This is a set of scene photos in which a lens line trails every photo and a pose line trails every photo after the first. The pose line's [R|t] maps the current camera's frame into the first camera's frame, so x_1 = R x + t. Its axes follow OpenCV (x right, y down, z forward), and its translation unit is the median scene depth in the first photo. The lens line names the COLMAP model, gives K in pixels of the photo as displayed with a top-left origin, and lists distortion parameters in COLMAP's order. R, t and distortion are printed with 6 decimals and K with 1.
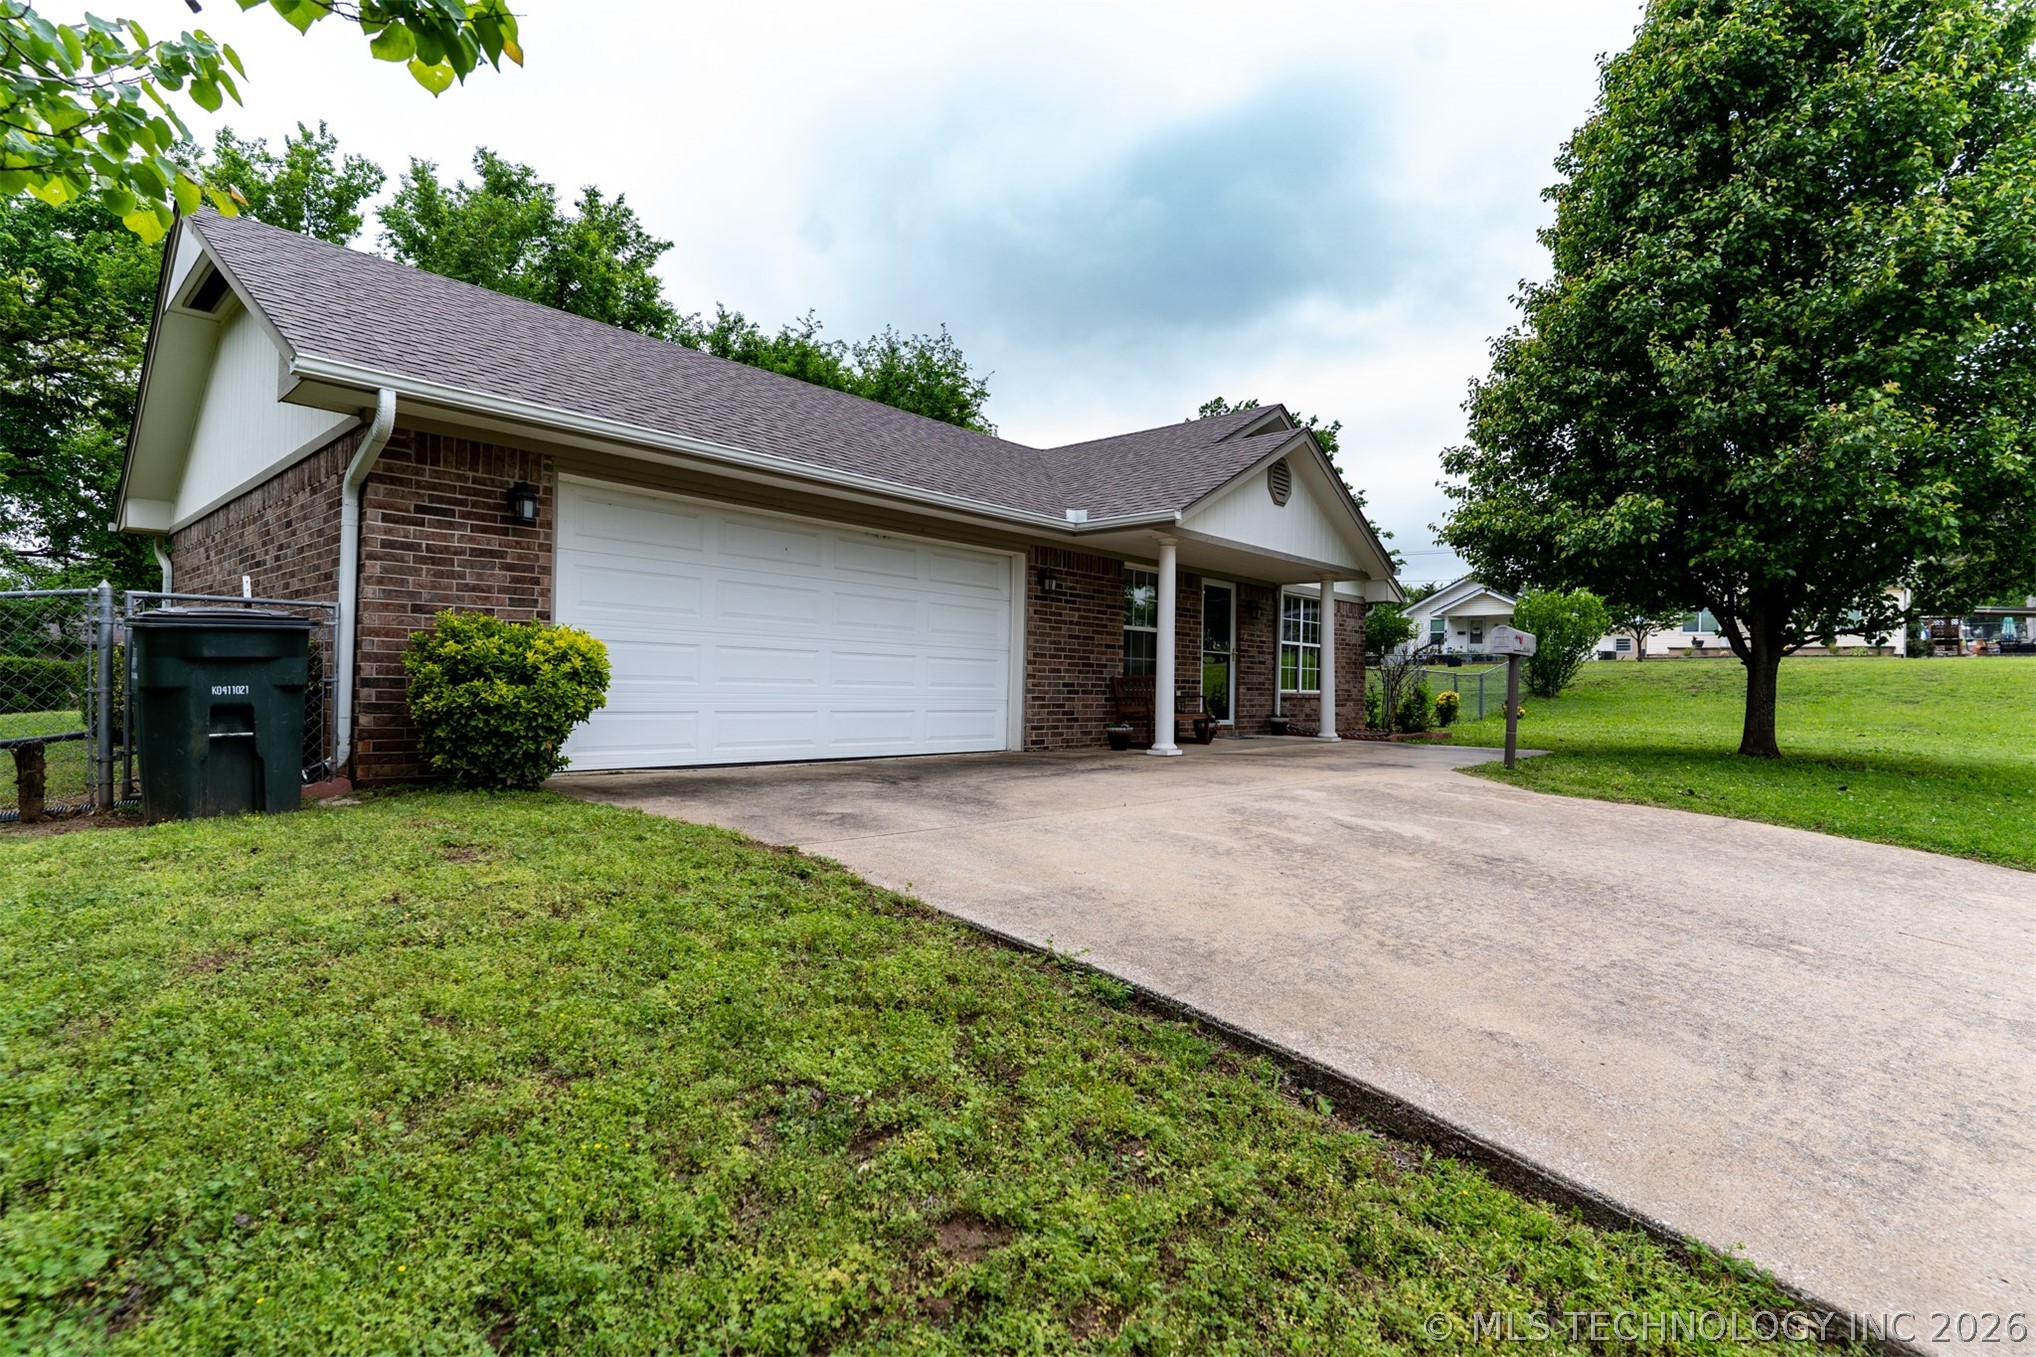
lens RADIAL K [[992.5, 0, 1015.3], [0, 992.5, 632.8], [0, 0, 1]] dist [0.000960, 0.000062]
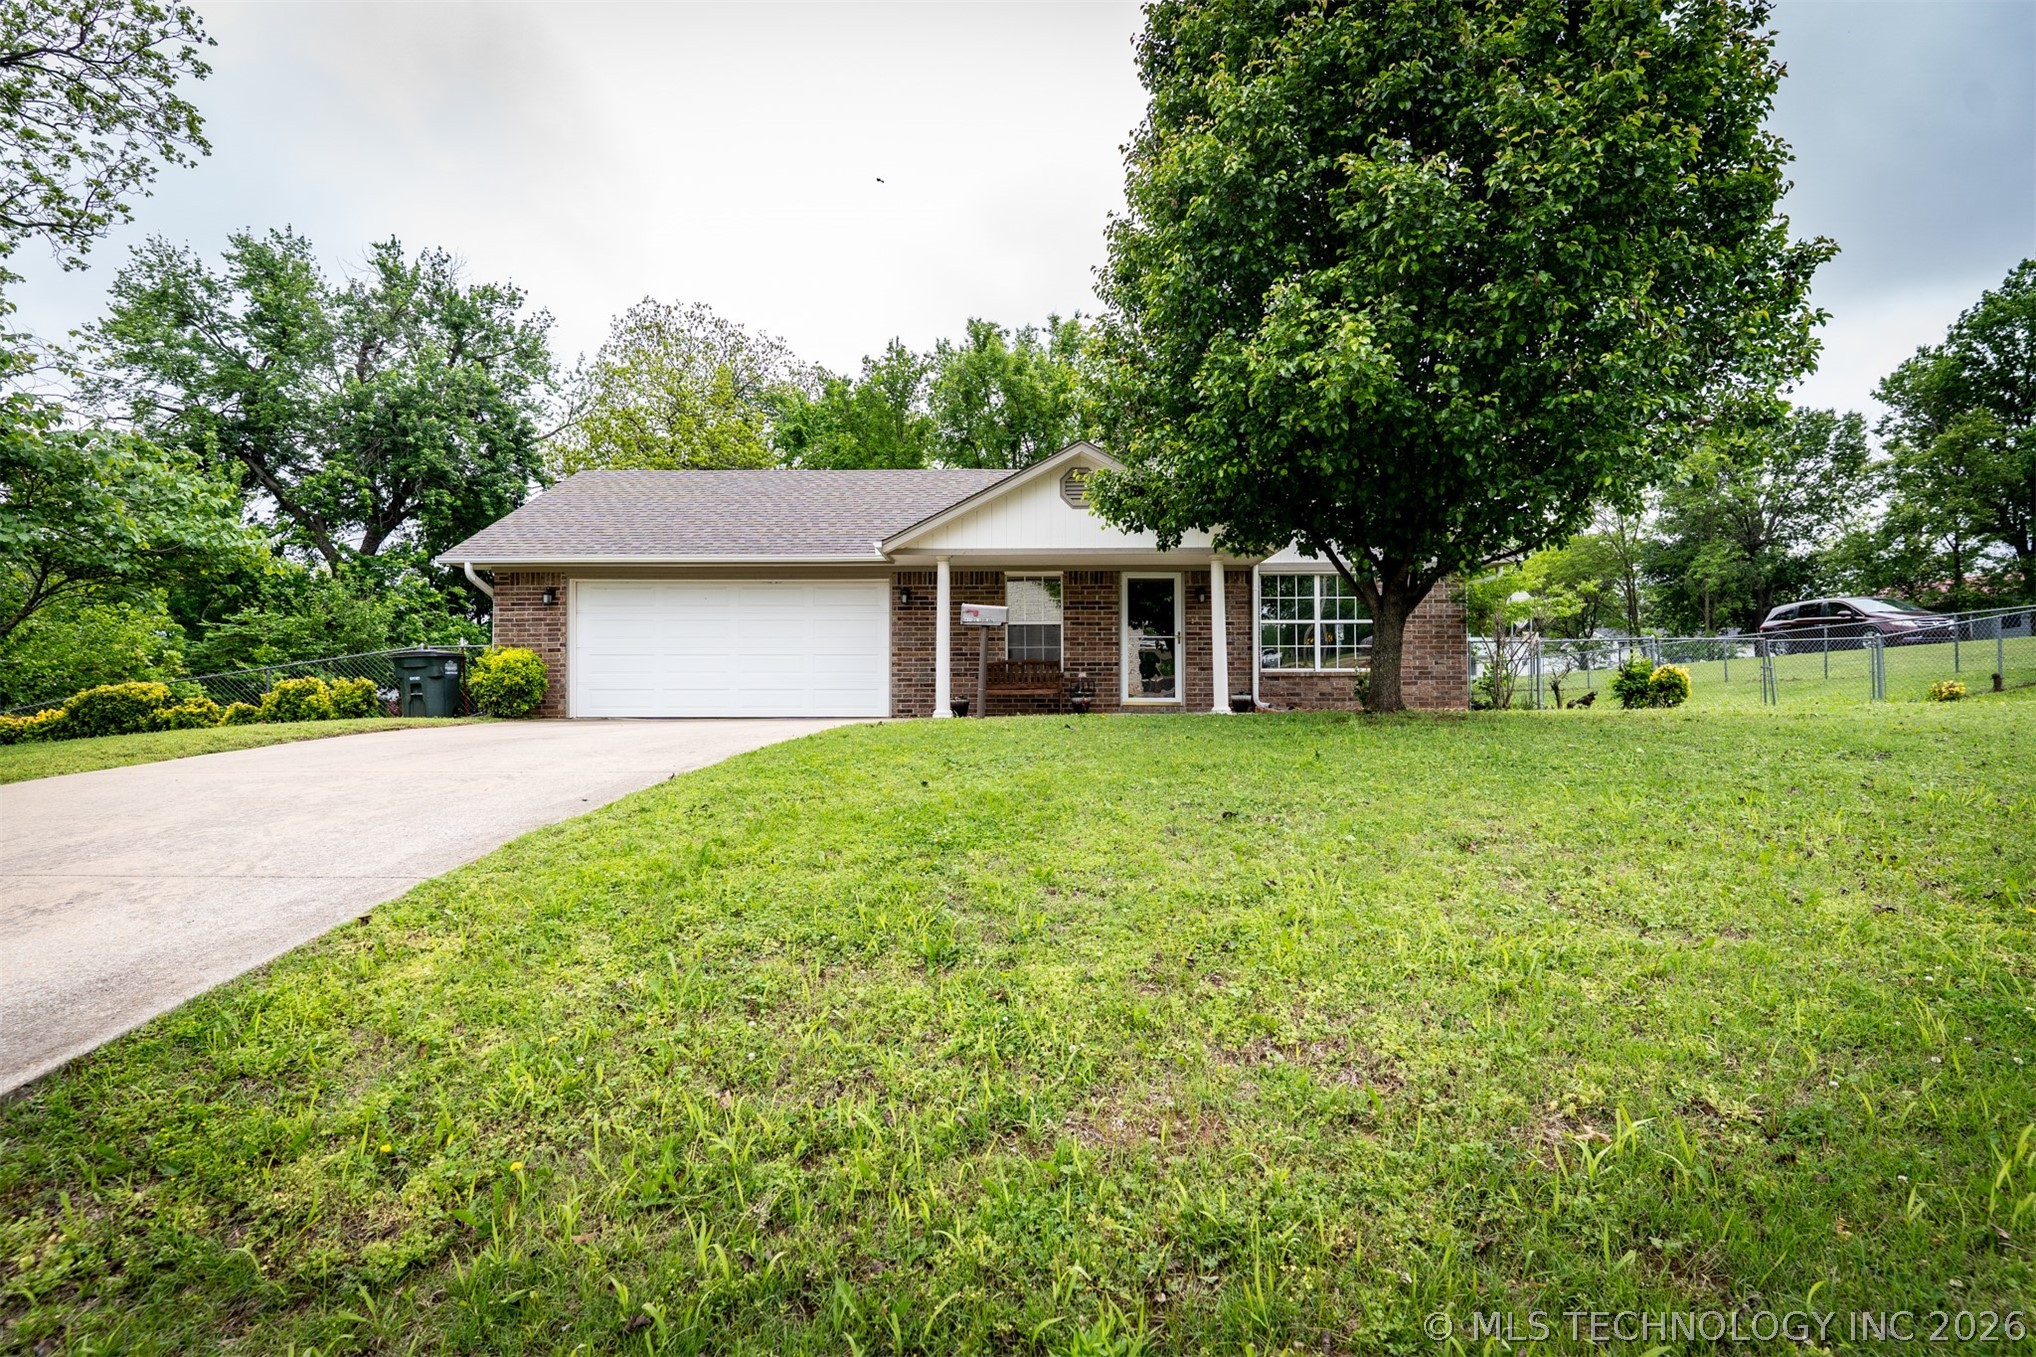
lens RADIAL K [[992.5, 0, 1015.3], [0, 992.5, 632.8], [0, 0, 1]] dist [0.000960, 0.000062]
pose [[0.662679, -0.068421, -0.745772, 1.189745], [0.054811, 0.997578, -0.042819, 0.068257], [0.746895, -0.012501, 0.664824, 0.184014]]
